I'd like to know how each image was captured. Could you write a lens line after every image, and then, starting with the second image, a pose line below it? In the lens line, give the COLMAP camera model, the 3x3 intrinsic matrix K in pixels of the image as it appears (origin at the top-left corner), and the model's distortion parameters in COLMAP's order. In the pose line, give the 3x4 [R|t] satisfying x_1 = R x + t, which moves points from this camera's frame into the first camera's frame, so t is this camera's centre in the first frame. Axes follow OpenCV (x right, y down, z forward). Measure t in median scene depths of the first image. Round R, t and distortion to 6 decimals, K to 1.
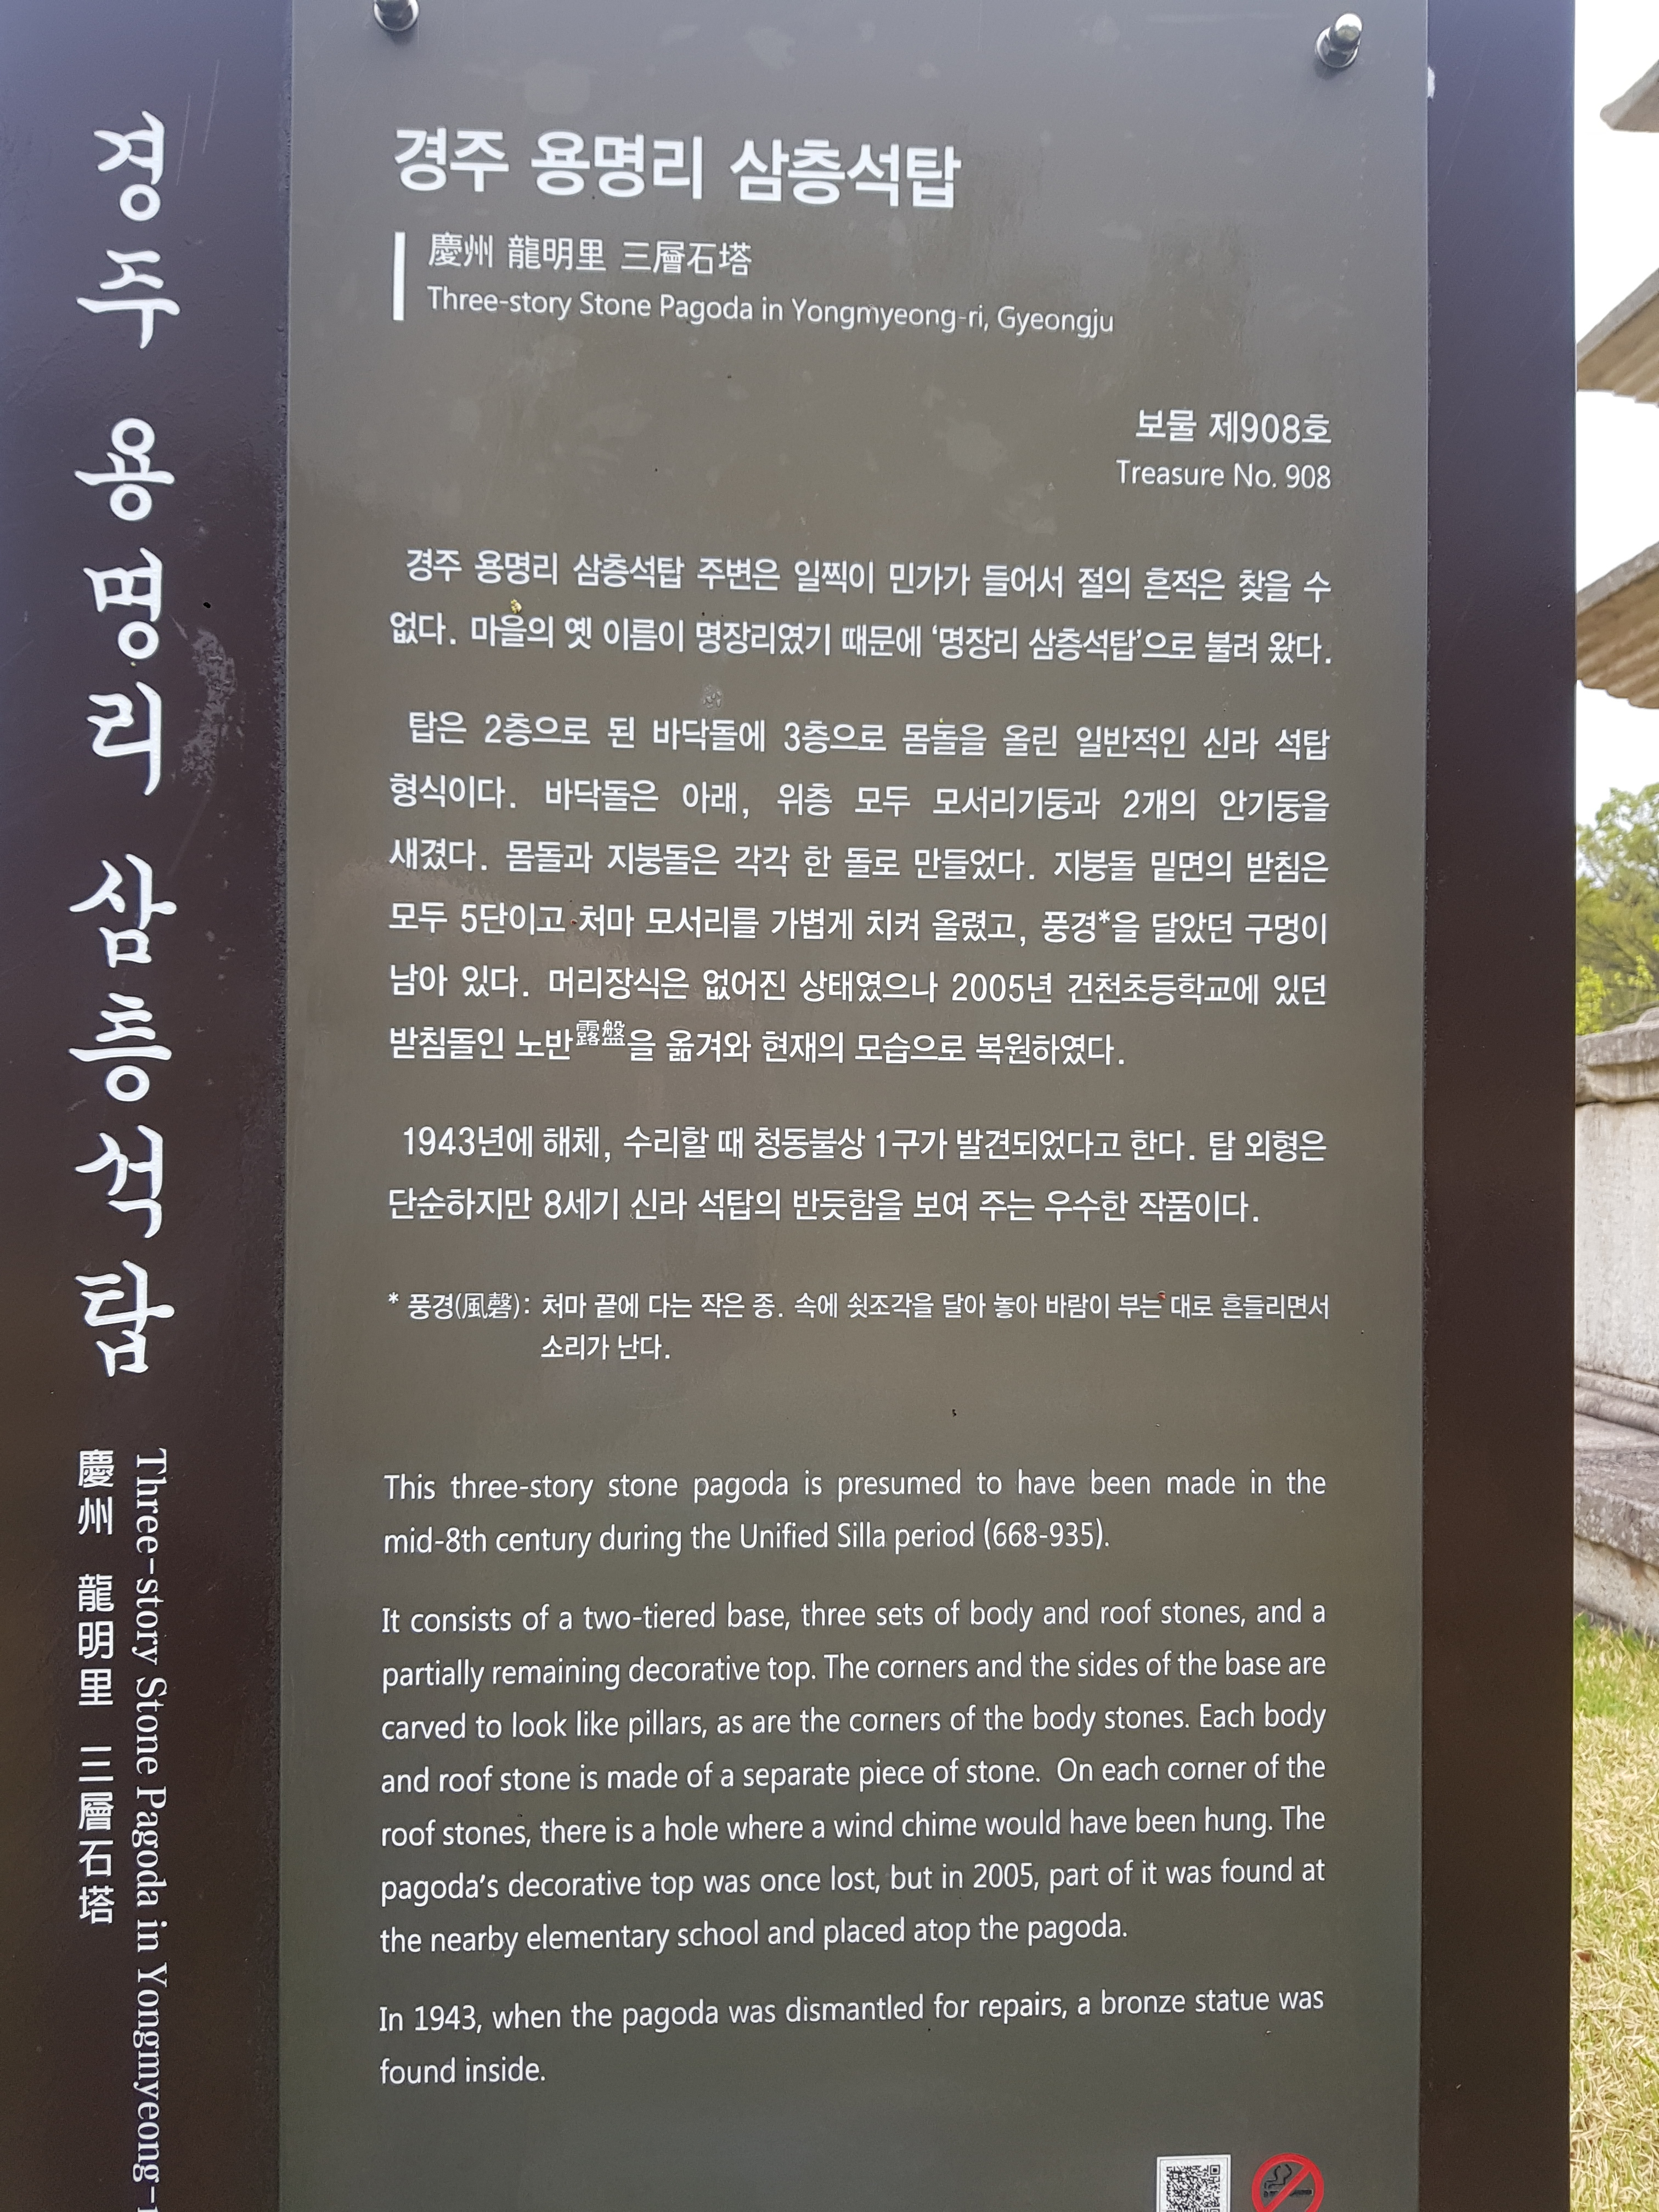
lens RADIAL K [[1721.2, 0, 830.6], [0, 1721.2, 1113.7], [0, 0, 1]] dist [0.076049, -0.121120]
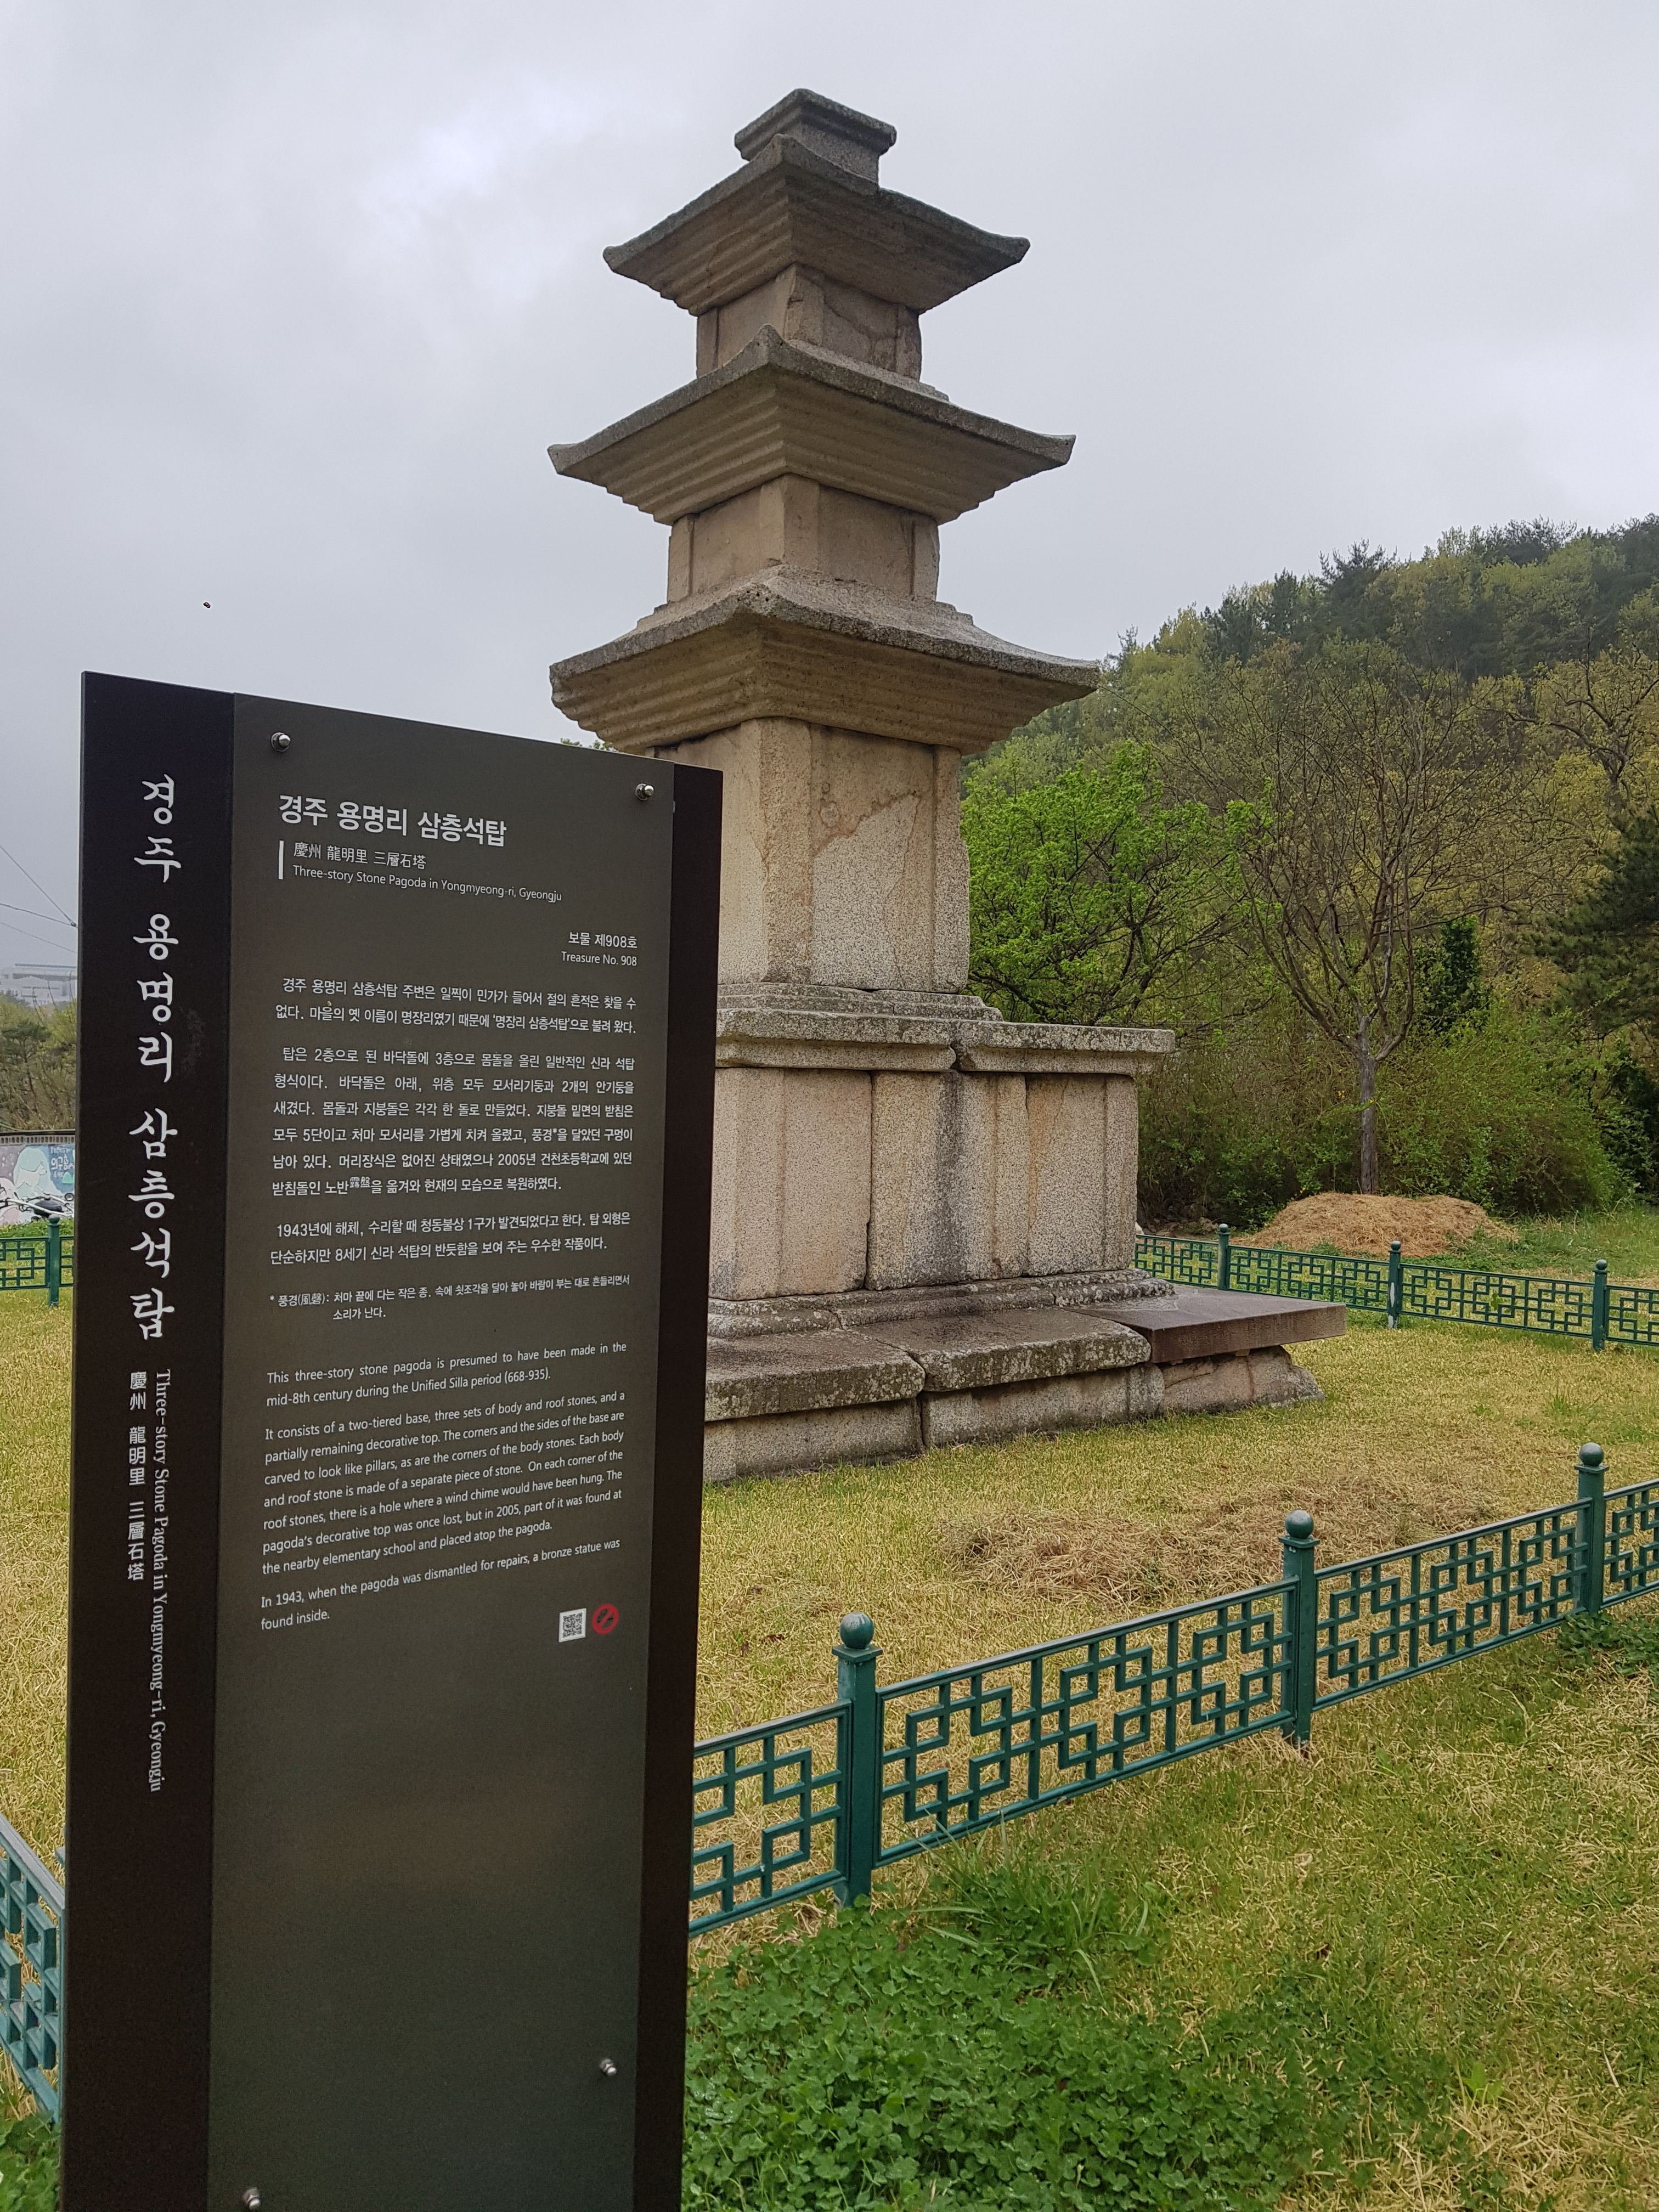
lens RADIAL K [[1721.2, 0, 817.5], [0, 1721.2, 1096.3], [0, 0, 1]] dist [0.076049, -0.121120]
pose [[0.840618, 0.006352, 0.541592, -0.894352], [-0.027678, 0.999129, 0.031242, -0.256644], [-0.540921, -0.041253, 0.840061, -1.341275]]
